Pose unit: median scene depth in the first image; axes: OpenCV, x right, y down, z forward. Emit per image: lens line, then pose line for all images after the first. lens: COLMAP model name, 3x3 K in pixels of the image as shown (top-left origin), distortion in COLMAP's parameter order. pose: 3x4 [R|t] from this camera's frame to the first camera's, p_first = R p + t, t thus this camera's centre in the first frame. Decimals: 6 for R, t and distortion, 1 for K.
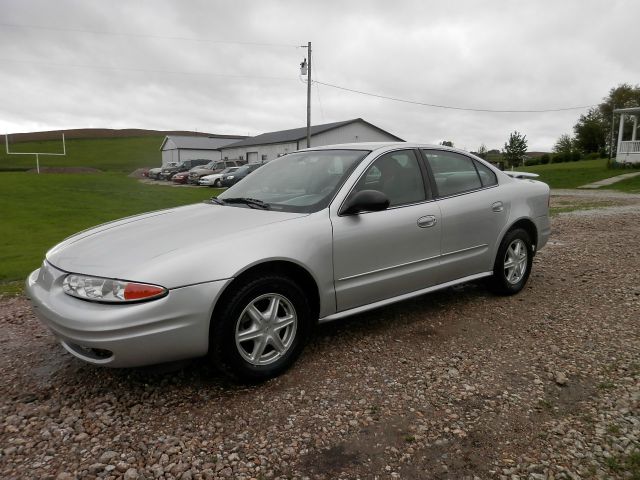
lens RADIAL K [[490.6, 0, 312.4], [0, 490.6, 242.8], [0, 0, 1]] dist [0.004030, -0.008077]
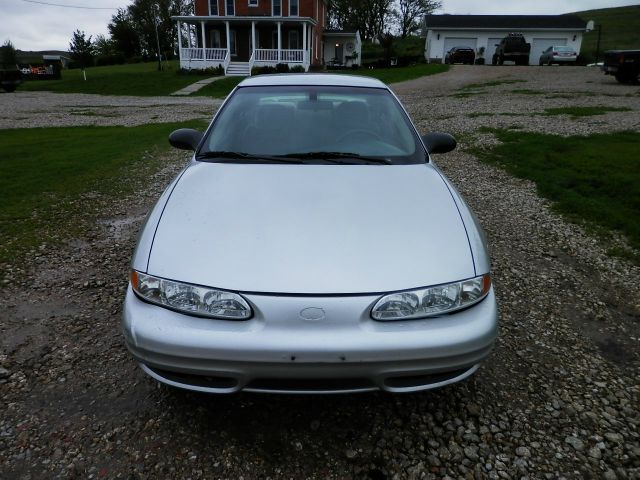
lens RADIAL K [[490.6, 0, 319.4], [0, 490.6, 241.1], [0, 0, 1]] dist [0.004030, -0.008077]
pose [[0.617933, -0.245953, 0.746771, -0.896793], [0.102030, 0.966865, 0.234014, -0.157210], [-0.779583, -0.068412, 0.622552, 0.531661]]
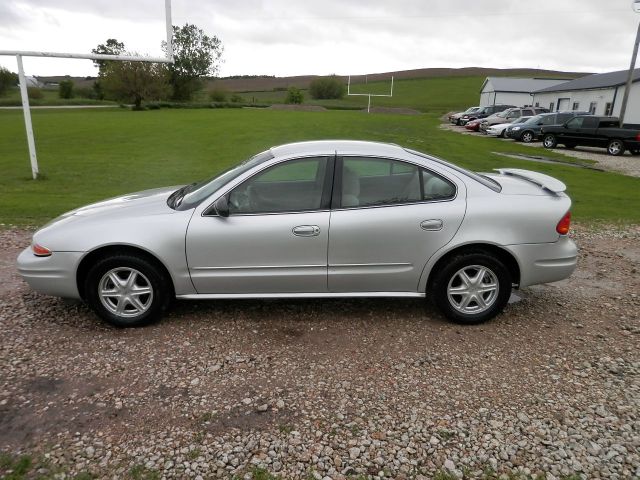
lens RADIAL K [[490.6, 0, 317.6], [0, 490.6, 245.0], [0, 0, 1]] dist [0.004030, -0.008077]
pose [[0.792129, 0.189479, -0.580198, 0.977533], [-0.115895, 0.979992, 0.161814, -0.210134], [0.599250, -0.060935, 0.798240, 0.214105]]
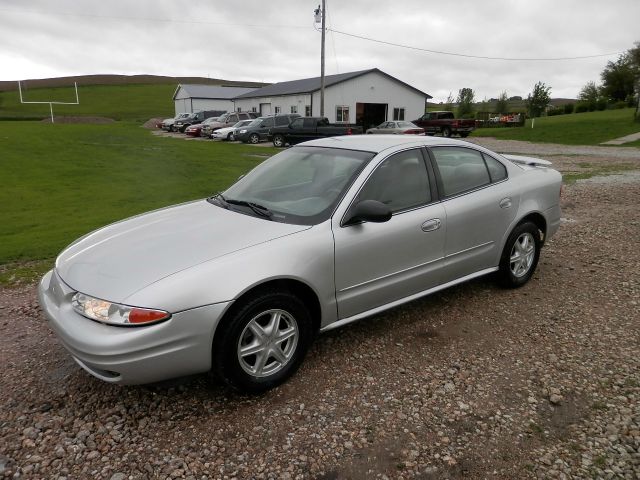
lens RADIAL K [[490.6, 0, 310.2], [0, 490.6, 239.0], [0, 0, 1]] dist [0.004030, -0.008077]
pose [[0.999399, 0.008456, -0.033609, 0.024786], [-0.005125, 0.995174, 0.097992, -0.127445], [0.034275, -0.097761, 0.994620, -0.001560]]
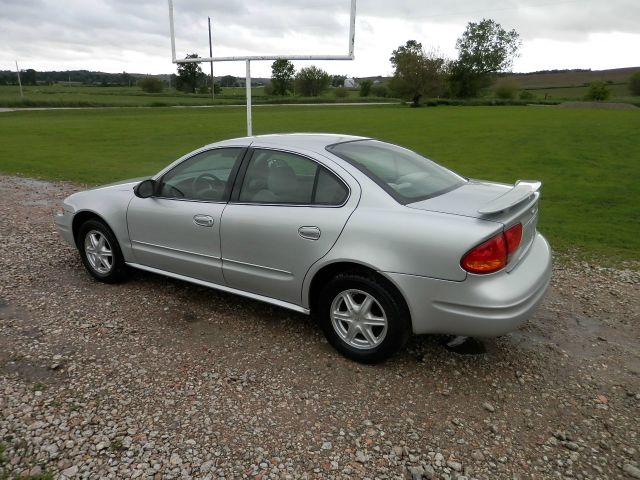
lens RADIAL K [[490.6, 0, 314.2], [0, 490.6, 239.4], [0, 0, 1]] dist [0.004030, -0.008077]
pose [[0.312609, 0.275598, -0.909022, 1.433230], [-0.157583, 0.958770, 0.236489, -0.325681], [0.936719, 0.069318, 0.343150, 0.988152]]
